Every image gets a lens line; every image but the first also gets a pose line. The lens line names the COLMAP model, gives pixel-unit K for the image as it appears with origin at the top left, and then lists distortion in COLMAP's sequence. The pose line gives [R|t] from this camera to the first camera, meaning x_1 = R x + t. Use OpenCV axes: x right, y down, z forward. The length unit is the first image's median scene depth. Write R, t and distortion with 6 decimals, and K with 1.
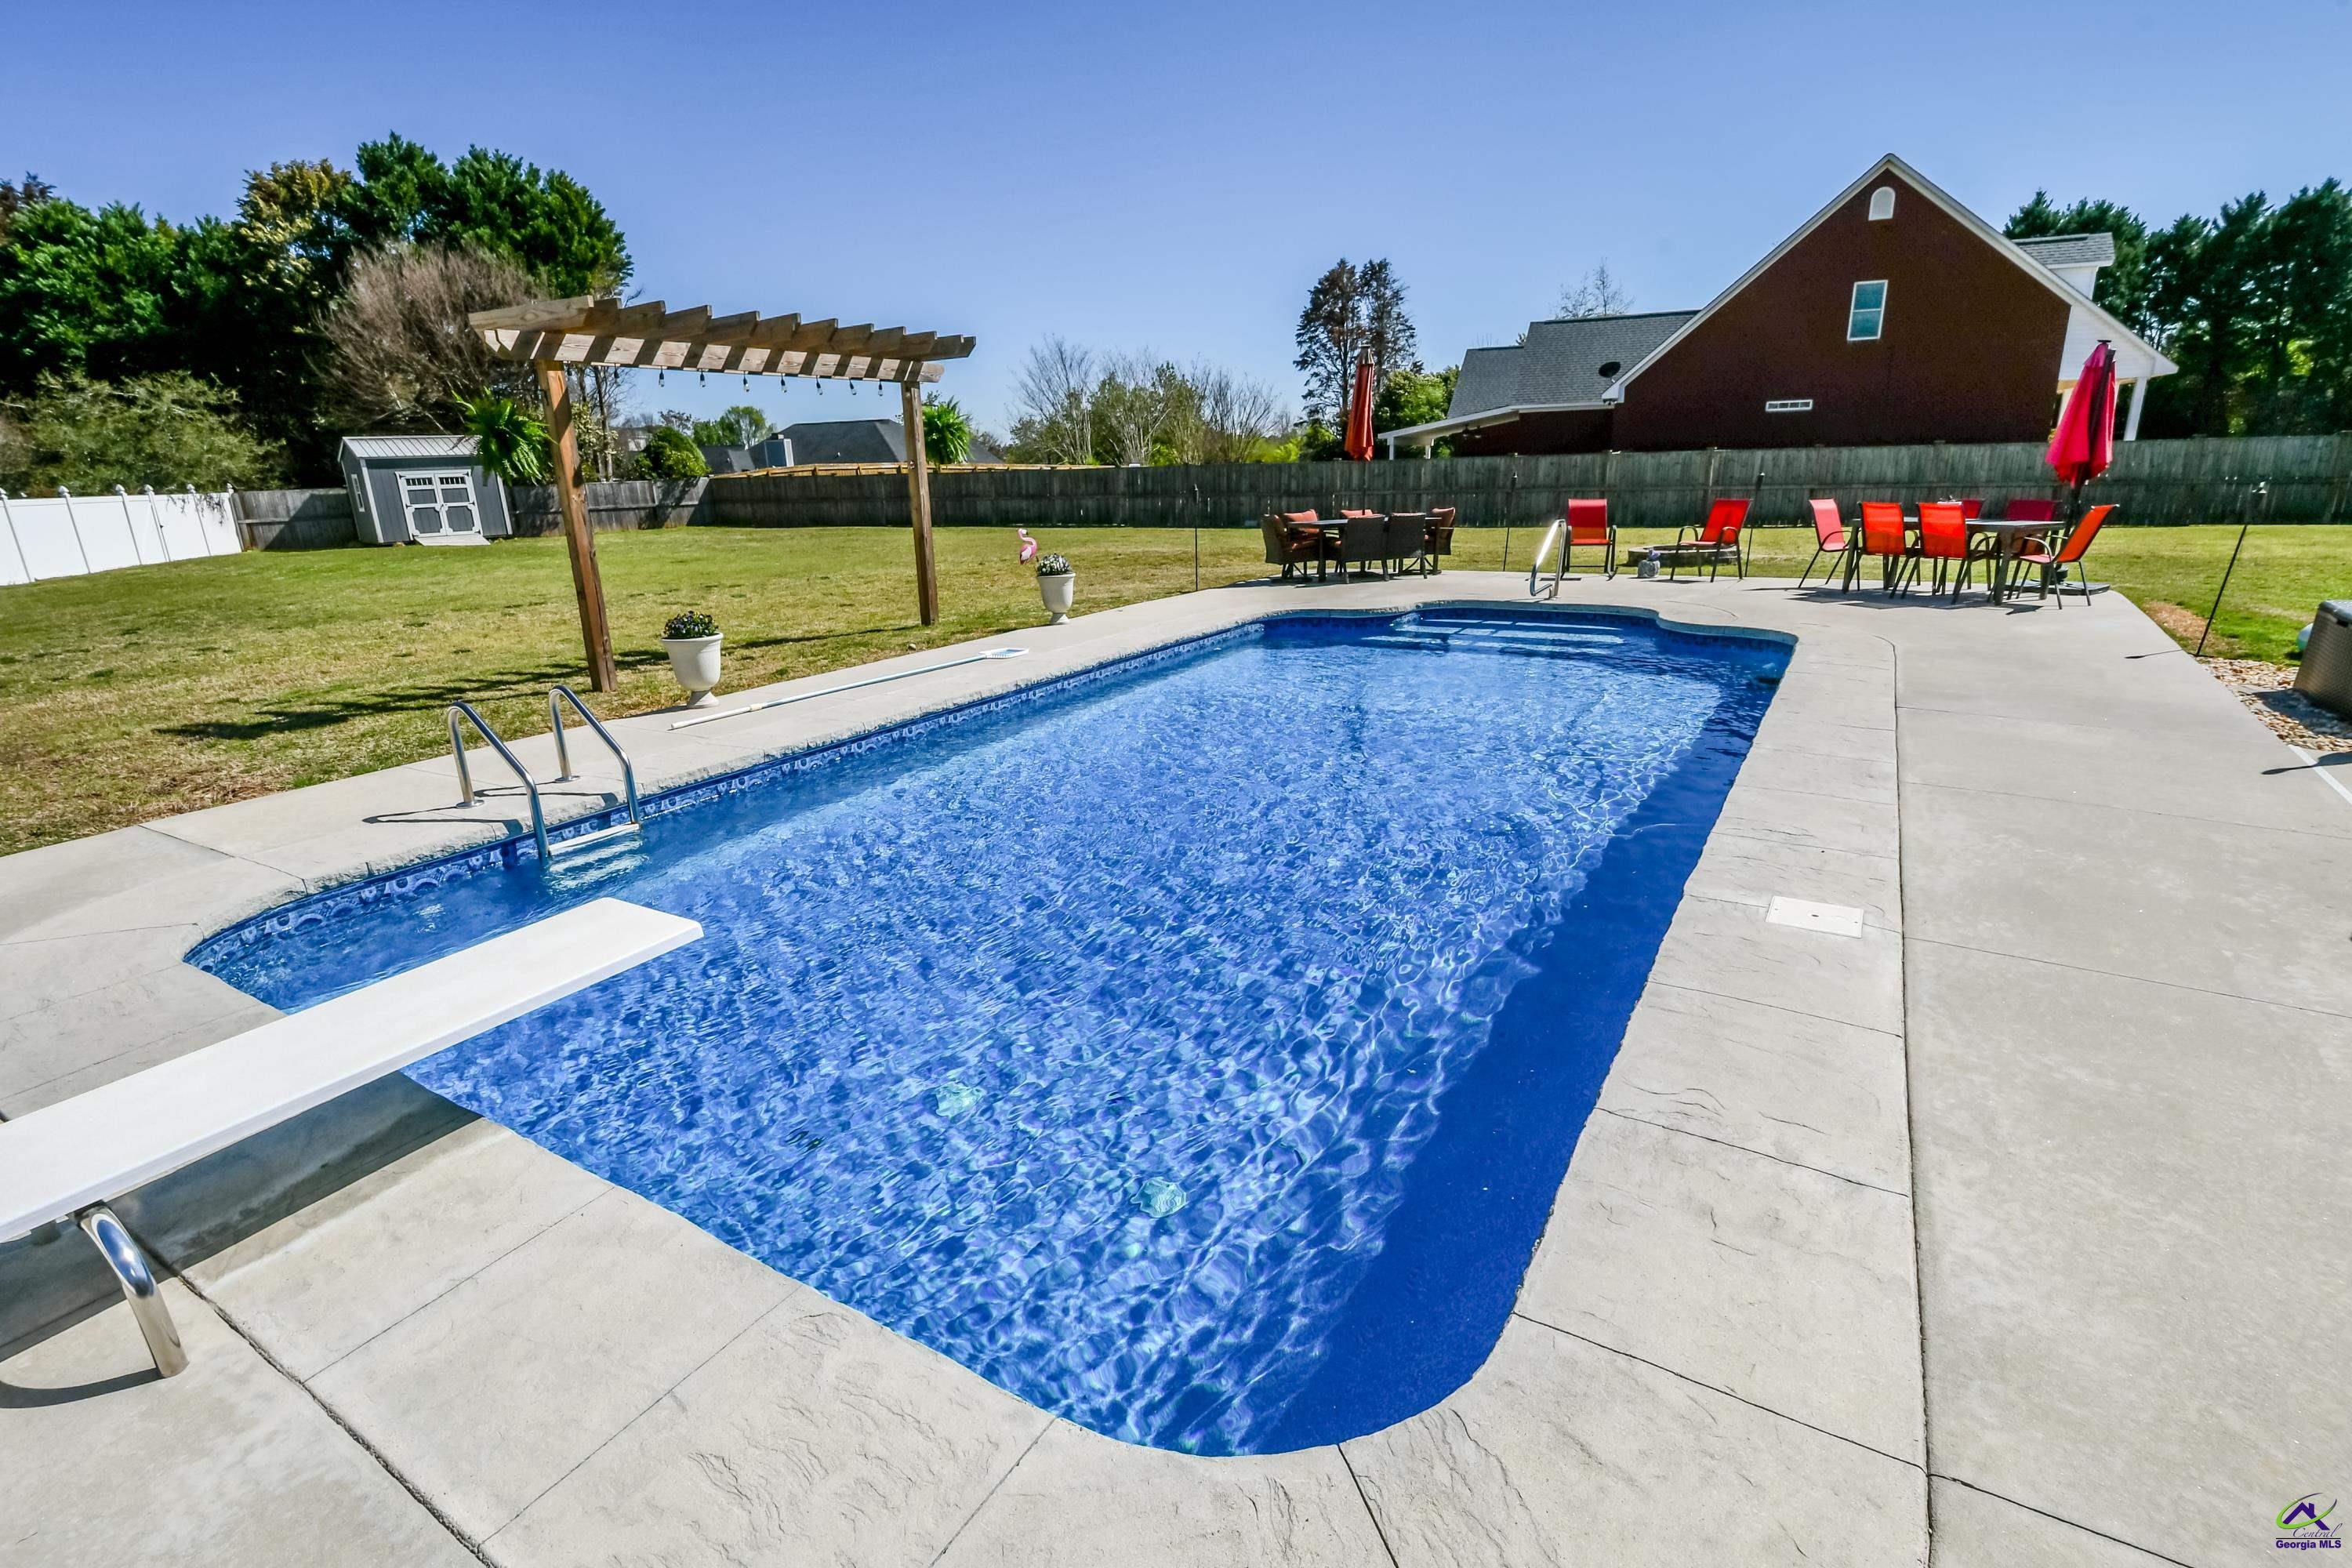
lens RADIAL K [[1108.6, 0, 1124.0], [0, 1108.6, 829.0], [0, 0, 1]] dist [0.000649, -0.009338]
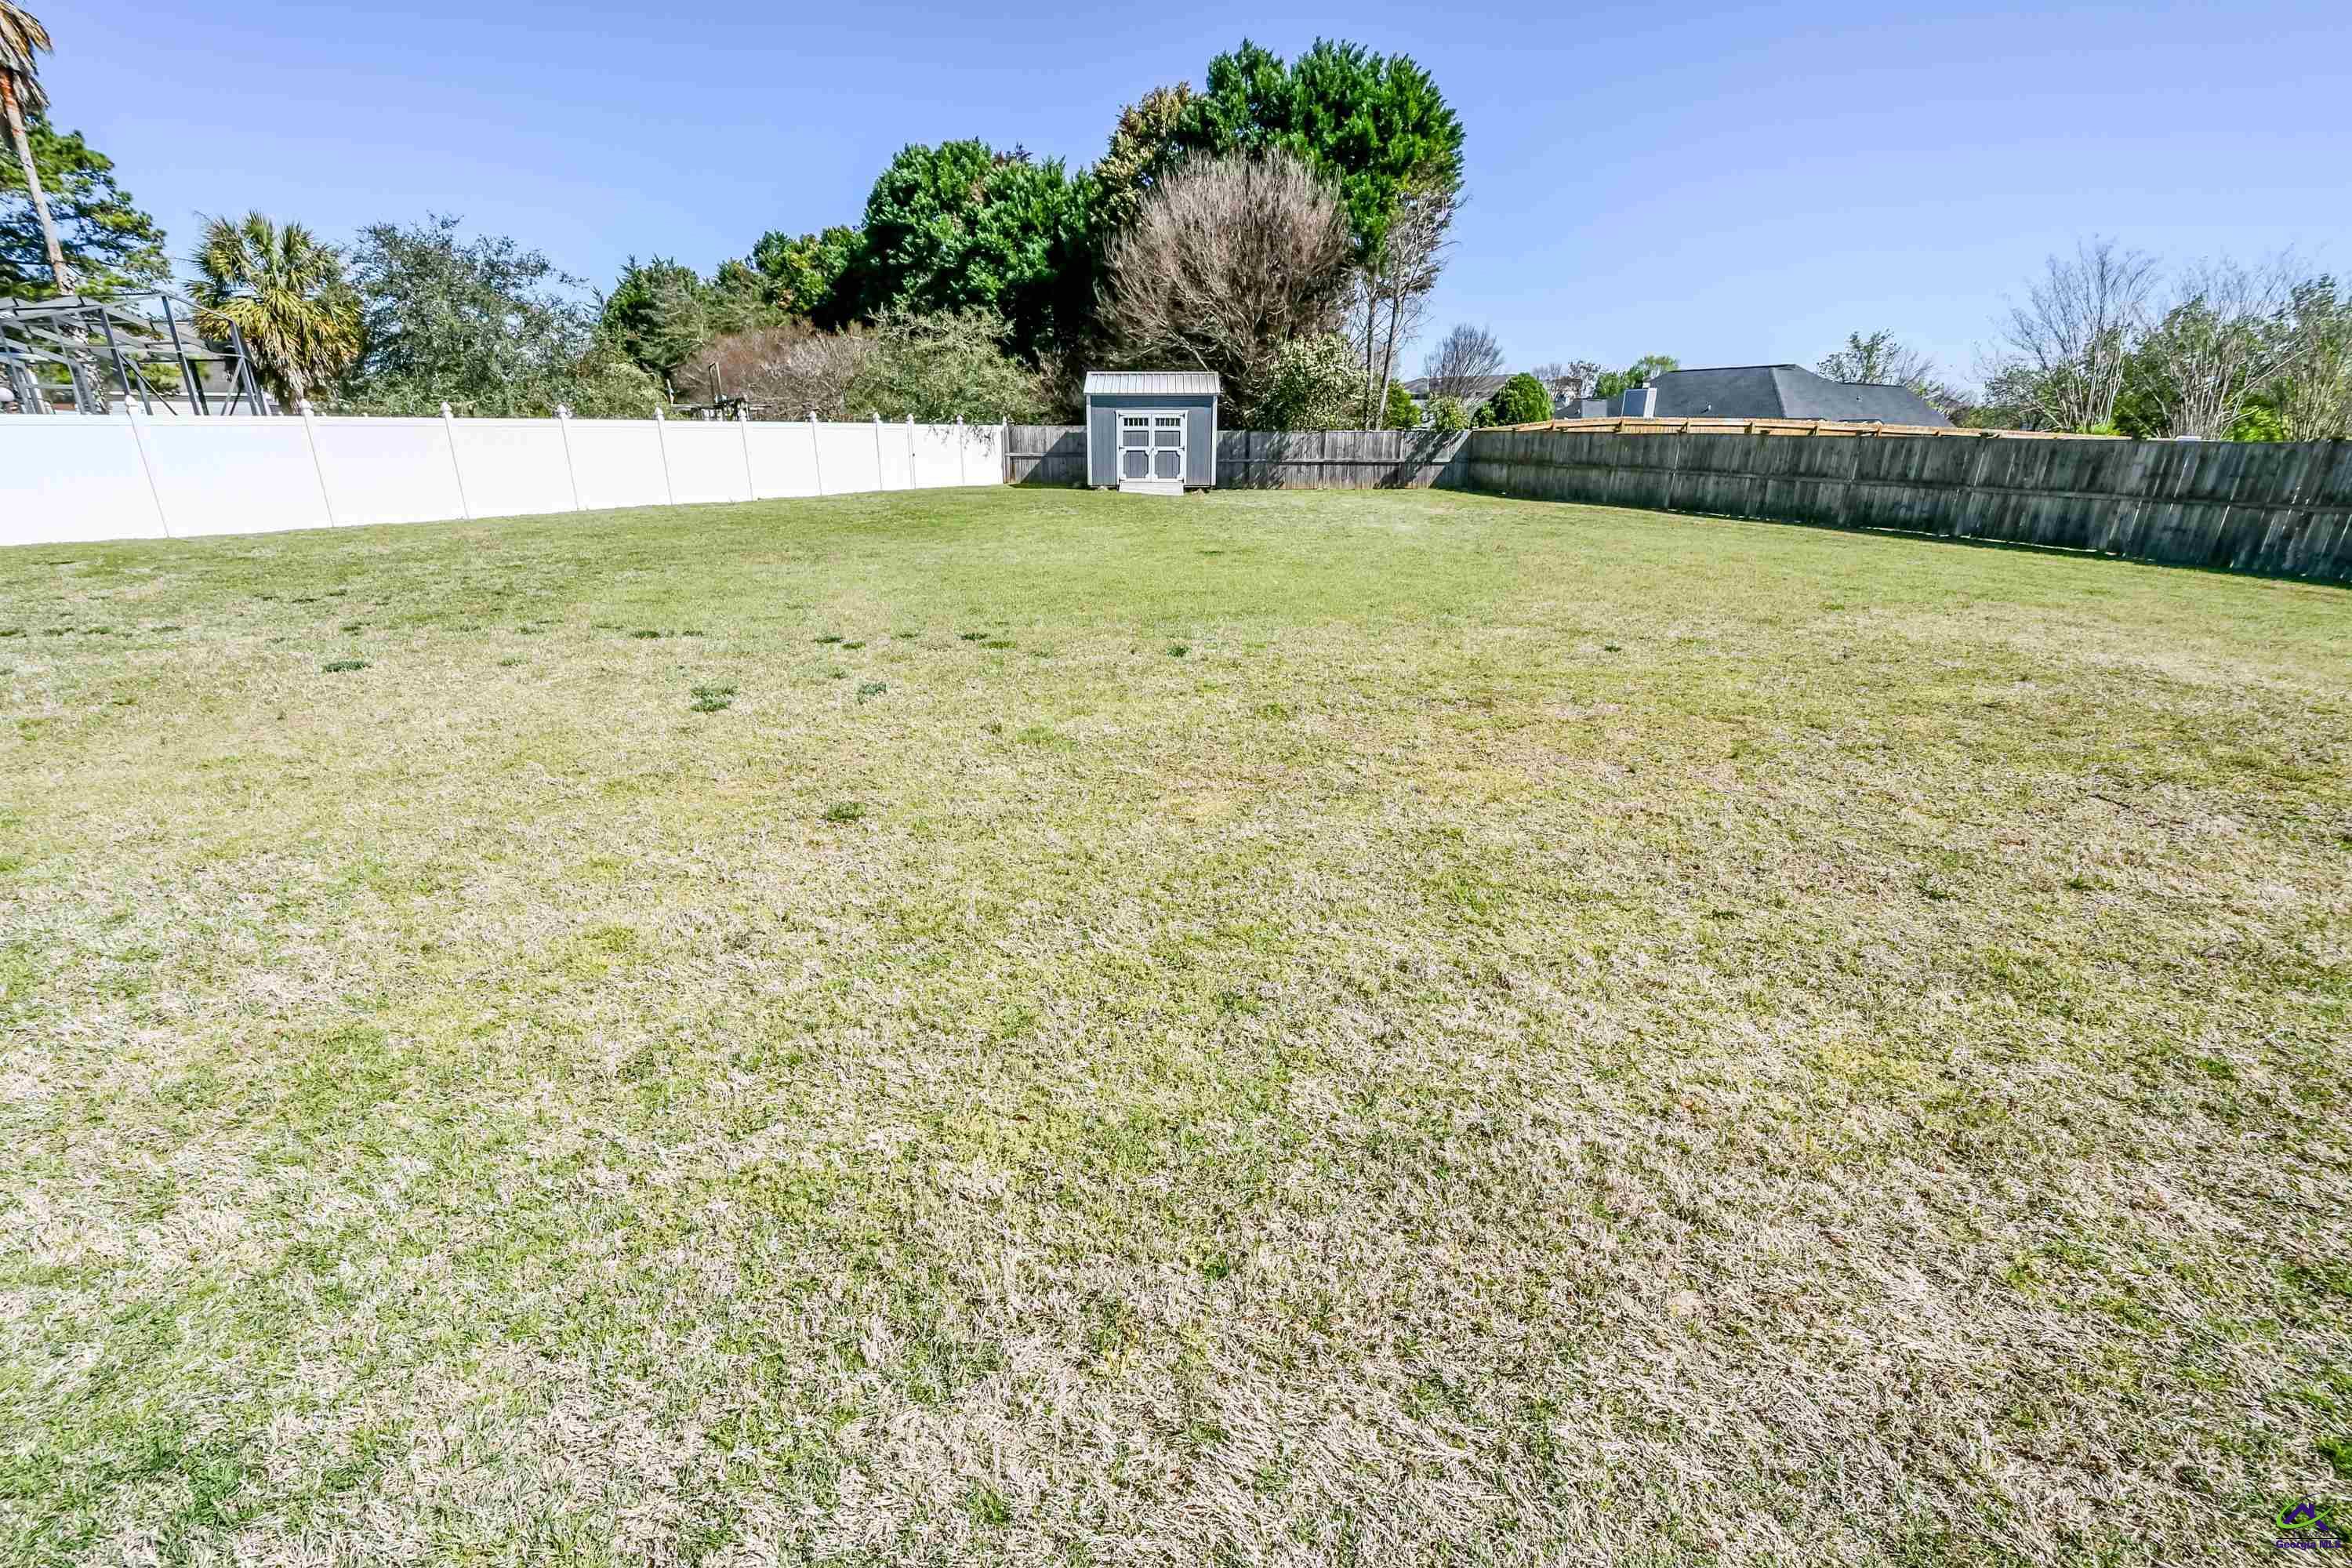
lens RADIAL K [[1030.0, 0, 1170.5], [0, 1030.0, 815.7], [0, 0, 1]] dist [-0.001749, -0.003016]
pose [[0.733443, 0.269625, -0.623991, 0.007897], [-0.237727, 0.961744, 0.136141, -0.108253], [0.636826, 0.048488, 0.769481, 0.332548]]
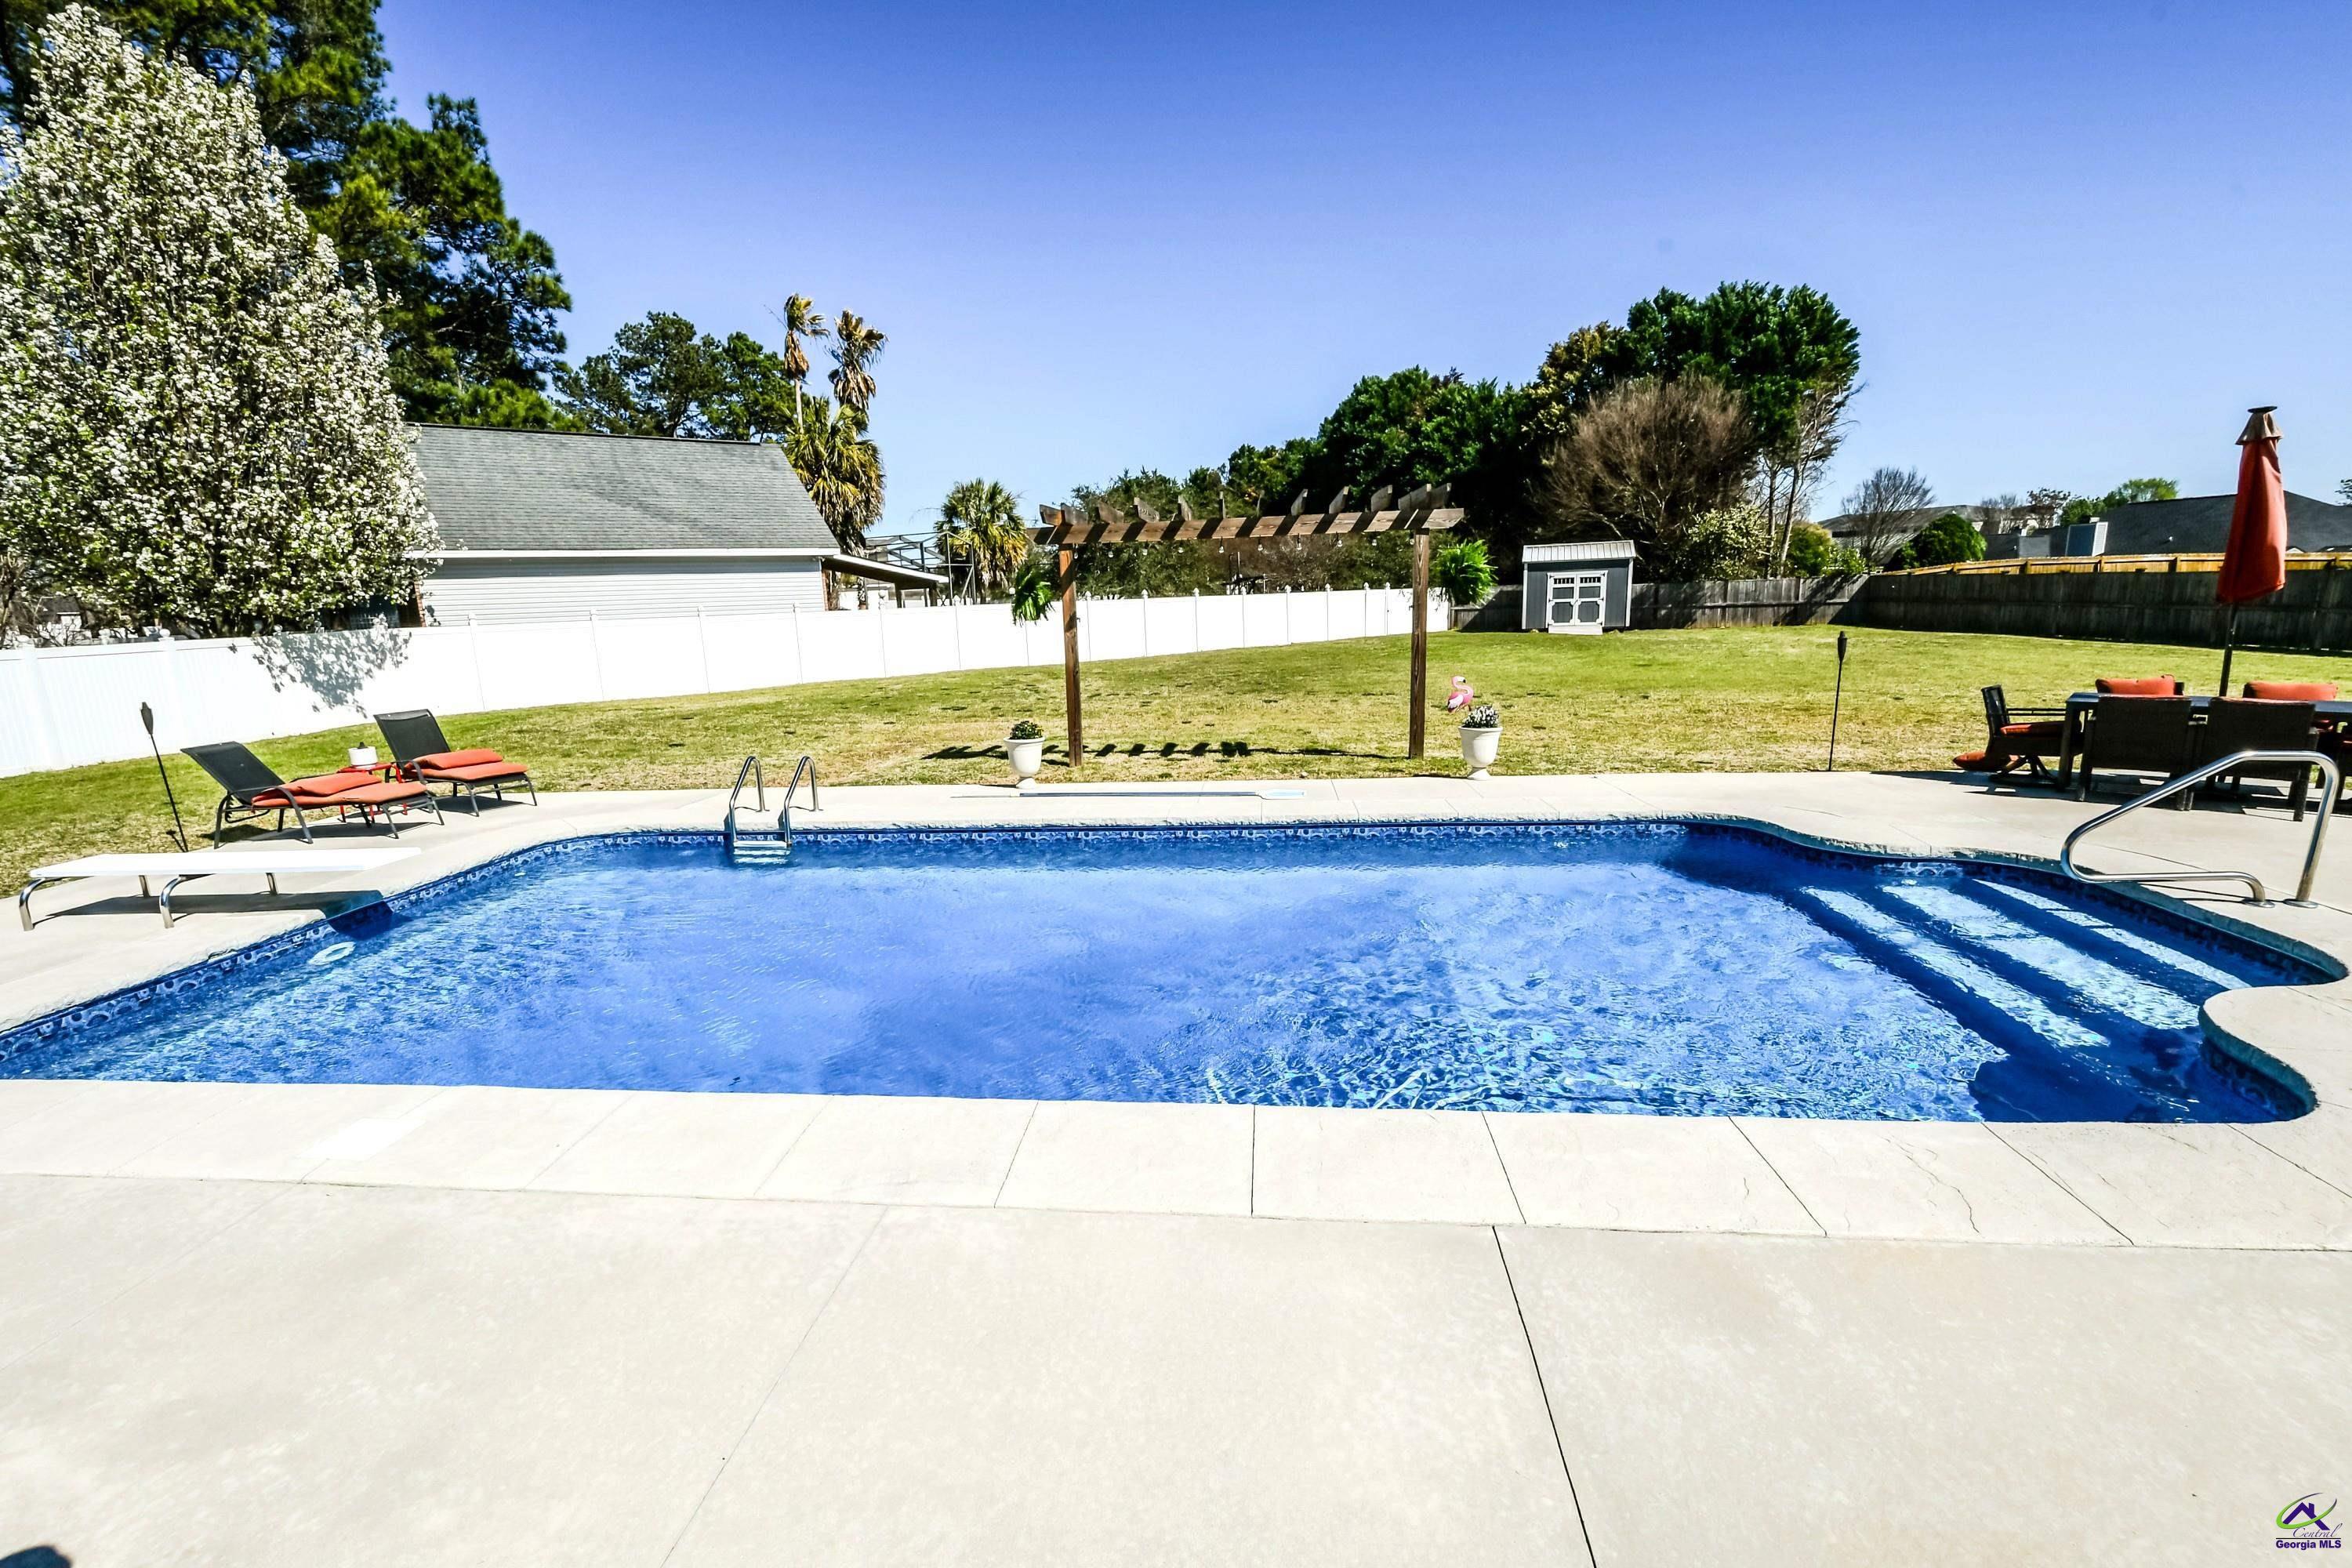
lens RADIAL K [[1030.0, 0, 1148.3], [0, 1030.0, 815.1], [0, 0, 1]] dist [-0.001749, -0.003016]
pose [[0.447566, 0.203280, -0.870840, 0.167603], [-0.258616, 0.961631, 0.091558, -0.048213], [0.856039, 0.184235, 0.482965, 0.105566]]
